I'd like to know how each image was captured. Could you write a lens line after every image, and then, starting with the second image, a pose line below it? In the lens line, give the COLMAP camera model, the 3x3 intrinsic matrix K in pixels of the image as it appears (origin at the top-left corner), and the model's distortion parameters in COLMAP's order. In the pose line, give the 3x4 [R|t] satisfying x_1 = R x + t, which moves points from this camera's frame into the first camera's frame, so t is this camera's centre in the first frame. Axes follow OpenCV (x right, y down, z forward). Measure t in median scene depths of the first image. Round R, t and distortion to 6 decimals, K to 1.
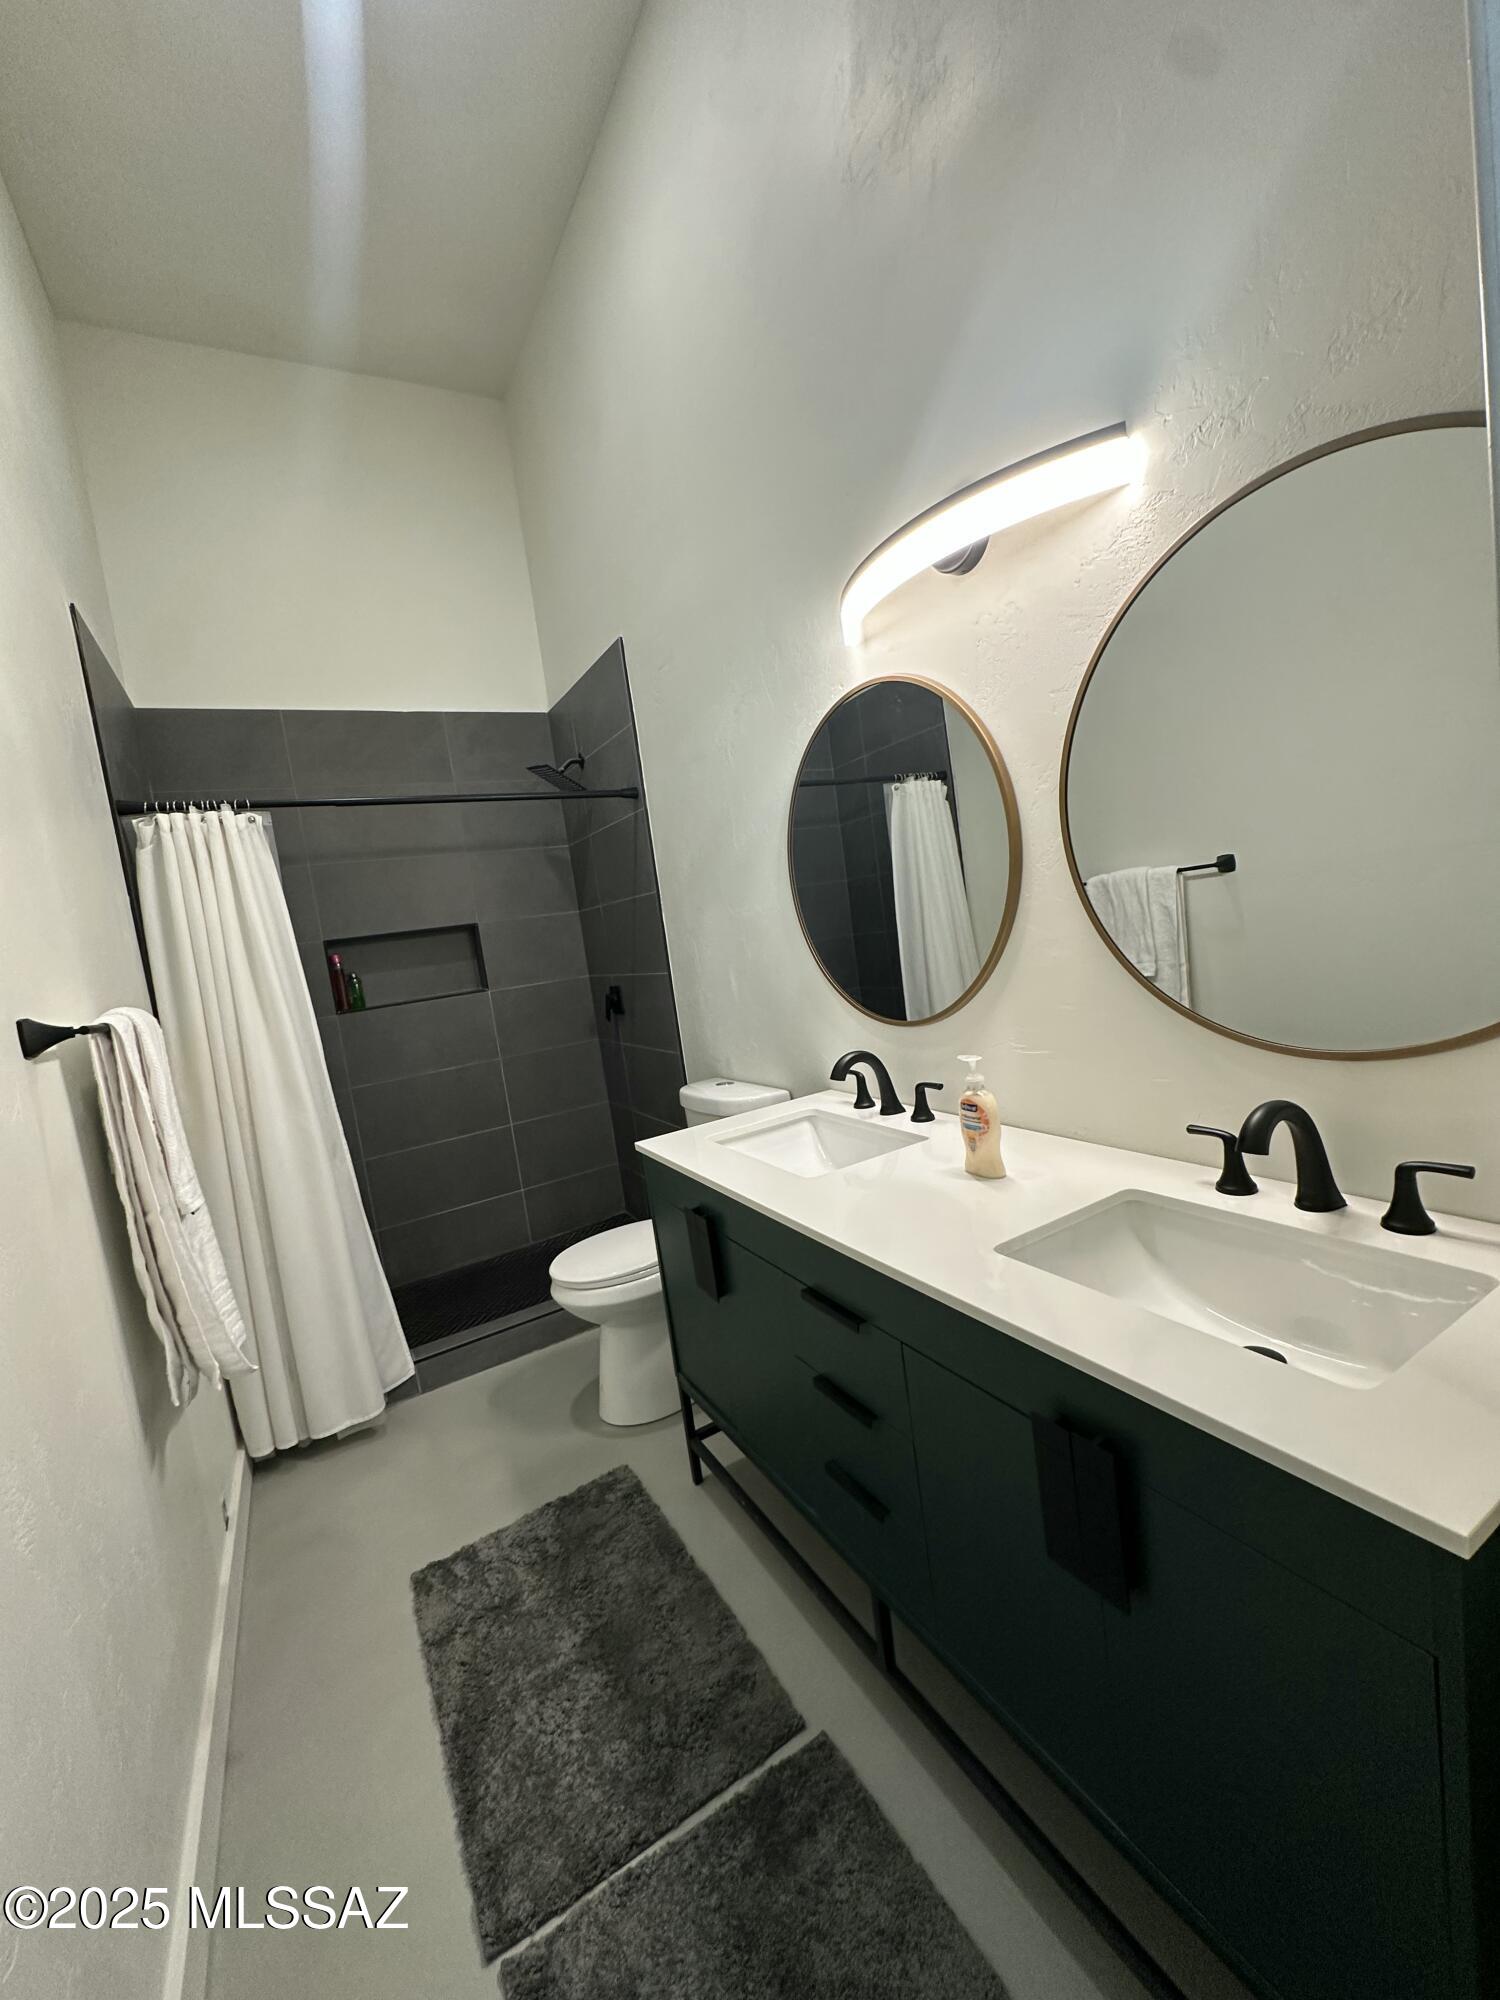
lens RADIAL K [[795.9, 0, 748.6], [0, 795.9, 996.8], [0, 0, 1]] dist [-0.001316, -0.000268]
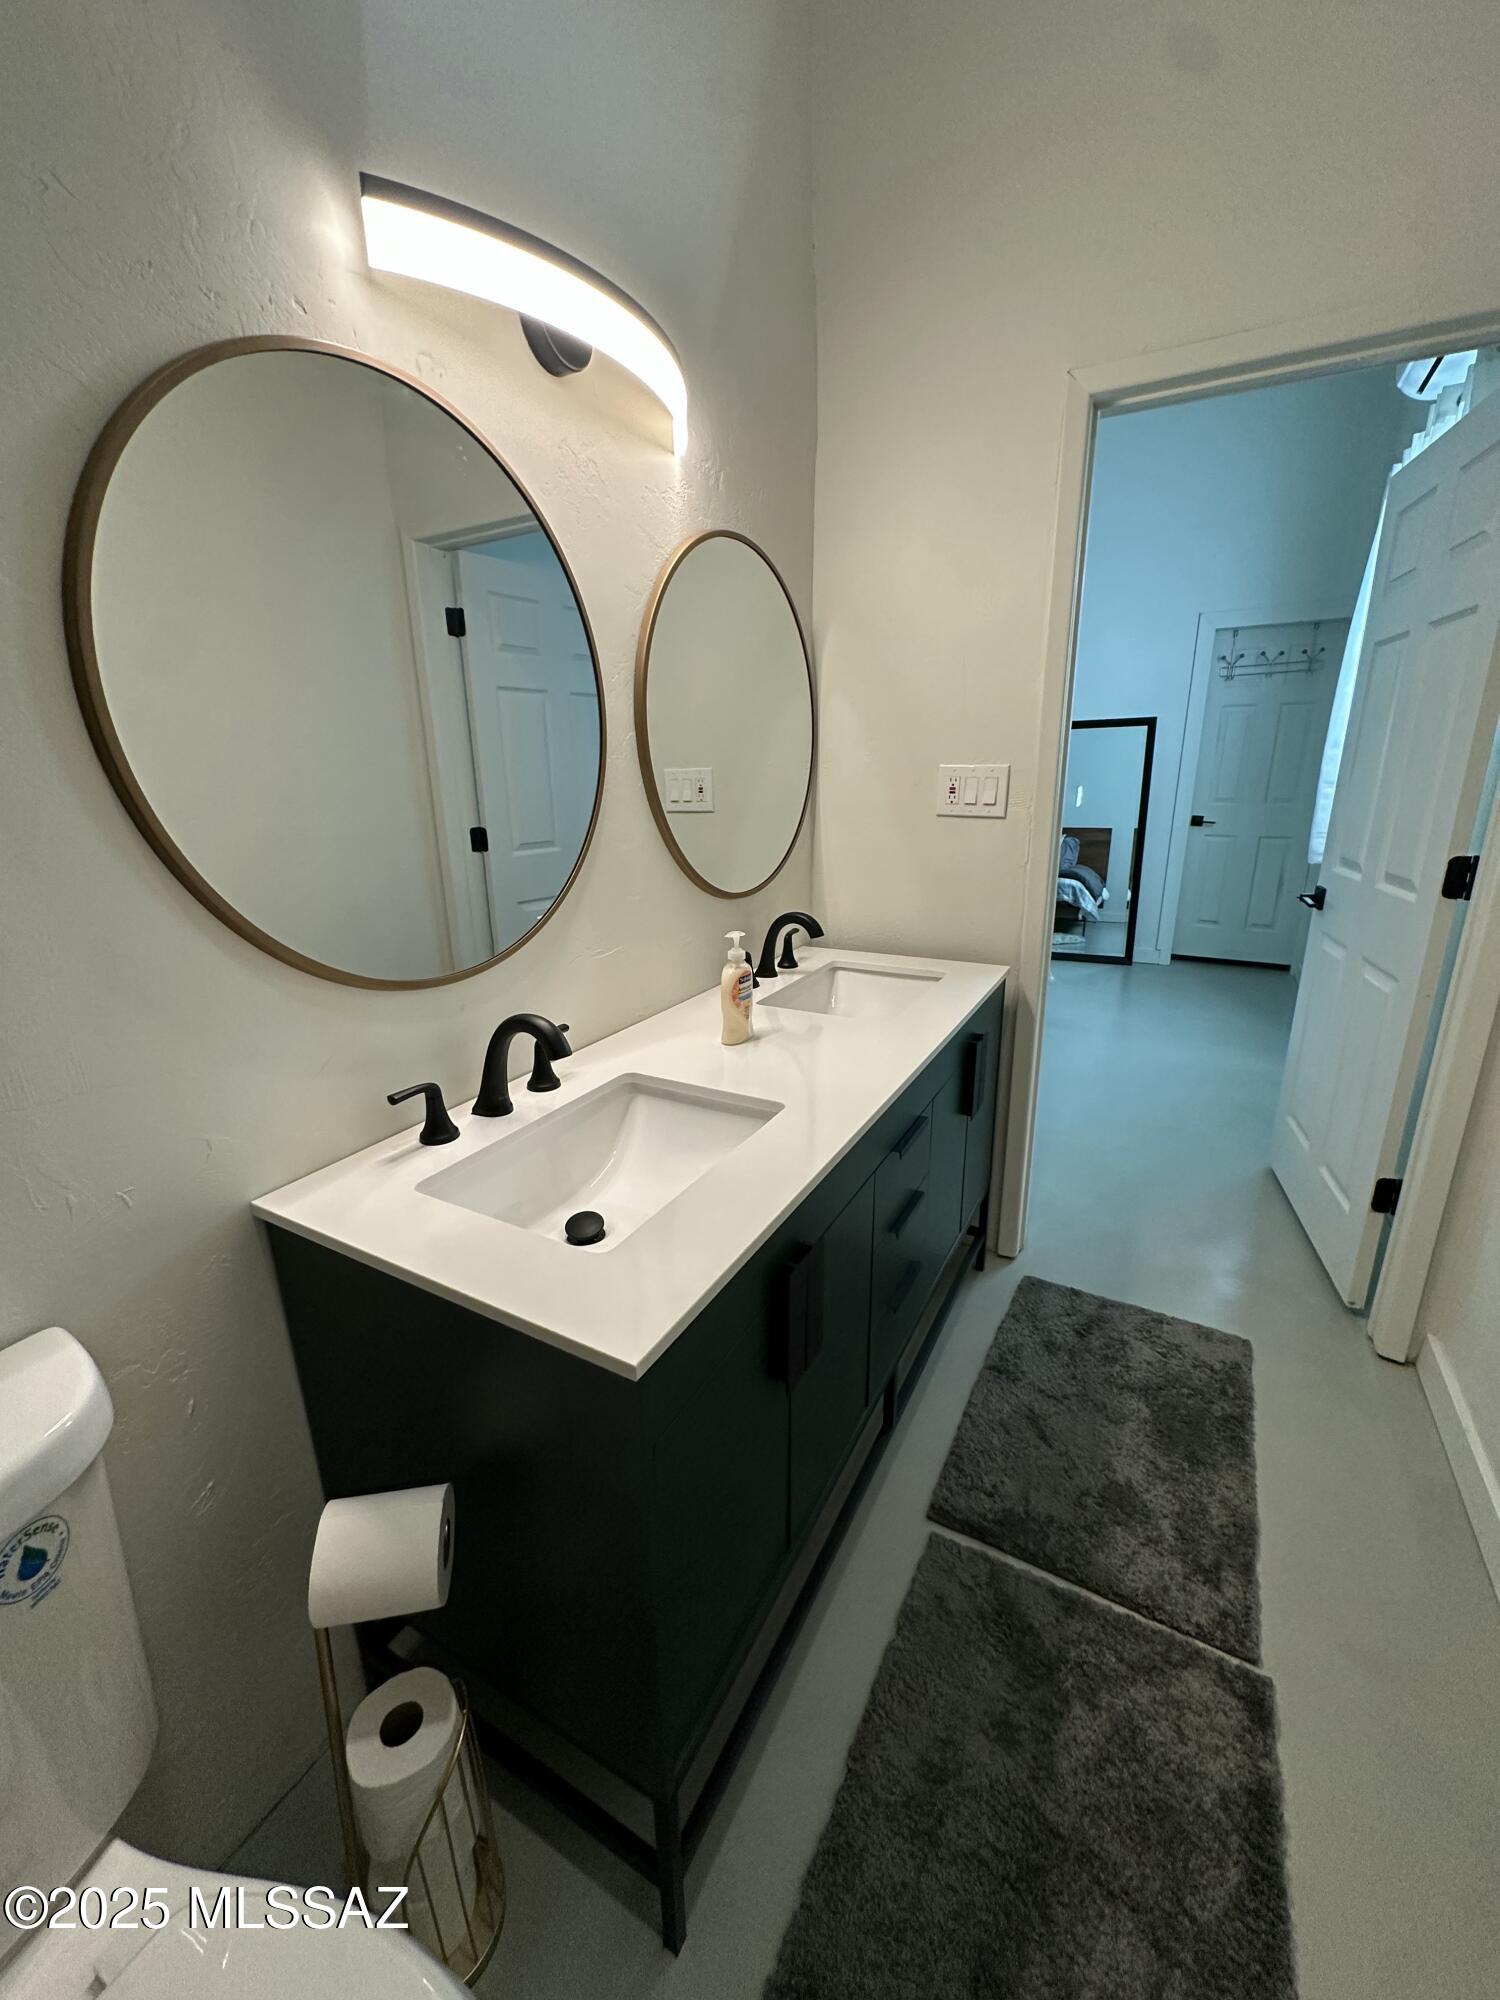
lens RADIAL K [[795.9, 0, 748.6], [0, 795.9, 996.8], [0, 0, 1]] dist [-0.001316, -0.000268]
pose [[-0.511786, -0.099039, 0.853385, -0.623480], [0.169154, 0.962272, 0.213120, -0.063226], [-0.842296, 0.253425, -0.475724, 1.464197]]
